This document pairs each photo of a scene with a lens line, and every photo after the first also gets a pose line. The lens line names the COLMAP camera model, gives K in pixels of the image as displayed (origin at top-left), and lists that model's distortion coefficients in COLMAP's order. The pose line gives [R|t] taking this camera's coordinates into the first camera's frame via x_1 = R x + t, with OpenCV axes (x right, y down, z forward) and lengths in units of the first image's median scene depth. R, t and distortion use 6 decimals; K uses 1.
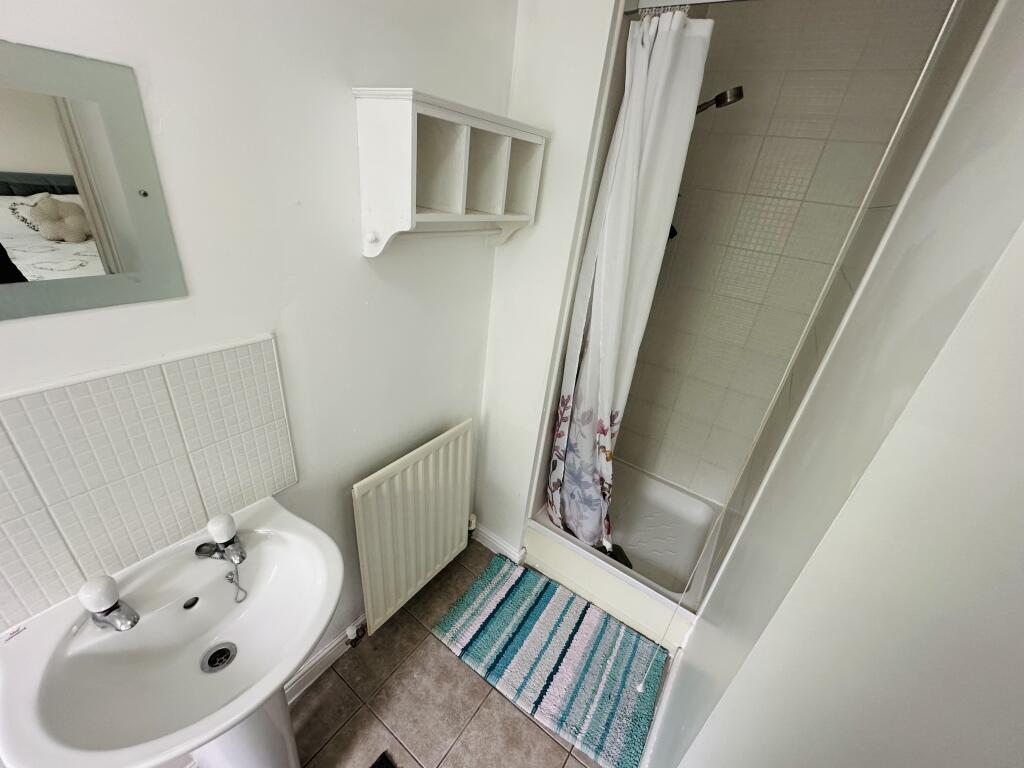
lens RADIAL K [[407.9, 0, 512.0], [0, 407.9, 384.0], [0, 0, 1]] dist [-0.000240, -0.000292]
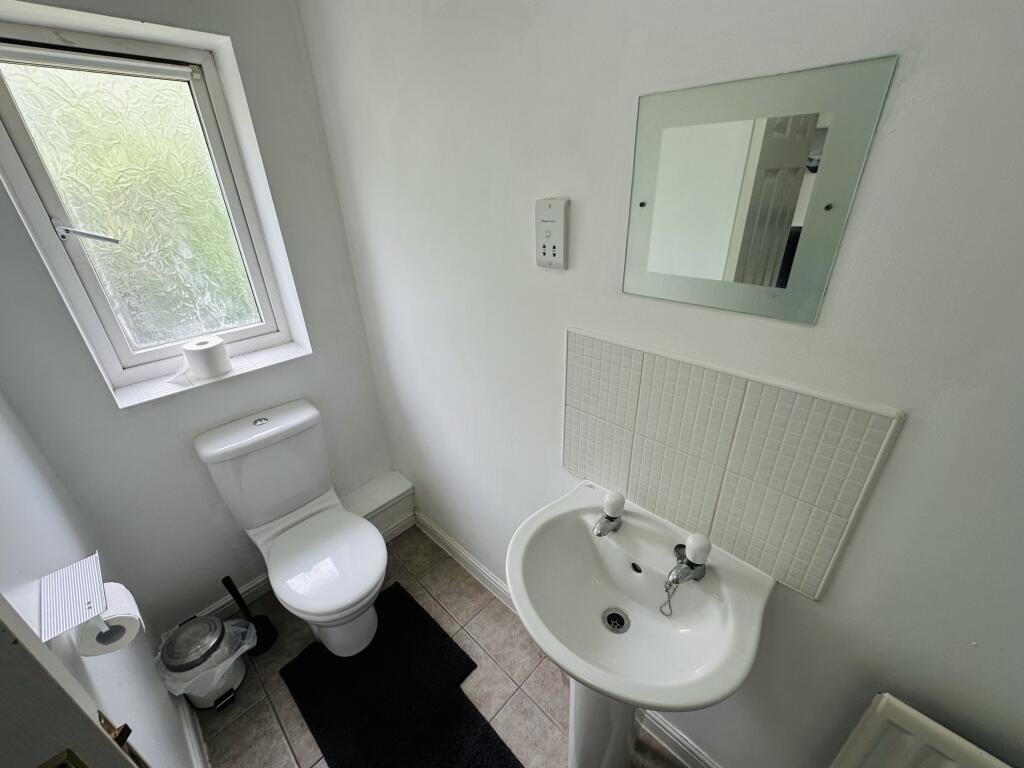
lens RADIAL K [[415.0, 0, 512.0], [0, 415.0, 384.0], [0, 0, 1]] dist [-0.001415, -0.000235]
pose [[-0.156550, 0.341457, -0.926768, 0.139646], [-0.446385, 0.812574, 0.374786, -0.137154], [0.881041, 0.472368, 0.025213, 0.403044]]
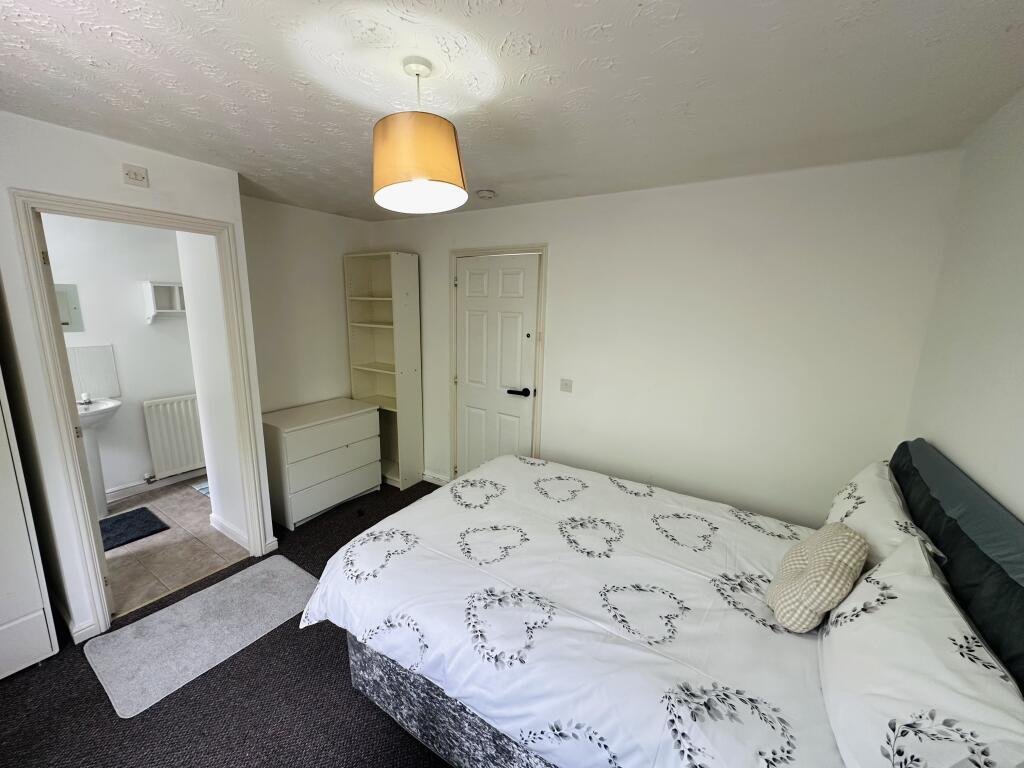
lens RADIAL K [[407.9, 0, 512.0], [0, 407.9, 384.0], [0, 0, 1]] dist [-0.000240, -0.000292]
pose [[0.995108, -0.096617, 0.020639, 2.957167], [0.098561, 0.956424, -0.274844, 1.629135], [0.006815, 0.275533, 0.961267, -2.442573]]
